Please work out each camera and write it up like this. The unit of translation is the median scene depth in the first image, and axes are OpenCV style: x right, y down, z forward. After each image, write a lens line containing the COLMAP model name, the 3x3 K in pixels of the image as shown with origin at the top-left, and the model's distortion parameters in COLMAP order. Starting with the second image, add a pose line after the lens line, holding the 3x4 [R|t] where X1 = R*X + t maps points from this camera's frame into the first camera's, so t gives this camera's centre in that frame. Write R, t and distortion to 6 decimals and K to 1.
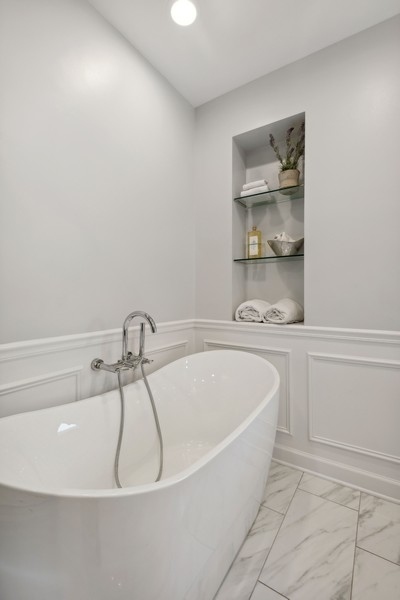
lens RADIAL K [[277.2, 0, 199.4], [0, 277.2, 294.7], [0, 0, 1]] dist [0.033515, -0.017874]
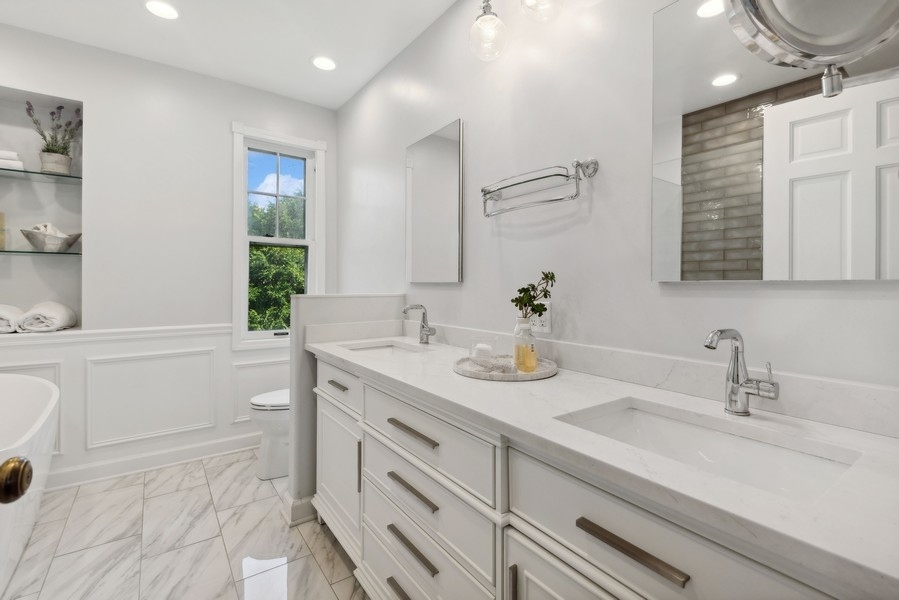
lens RADIAL K [[412.5, 0, 450.3], [0, 412.5, 279.5], [0, 0, 1]] dist [0.032018, -0.012871]
pose [[0.371756, 0.008027, 0.928296, -0.451361], [-0.001941, 0.999967, -0.007869, -0.048512], [-0.928329, 0.001123, 0.371759, -0.641018]]
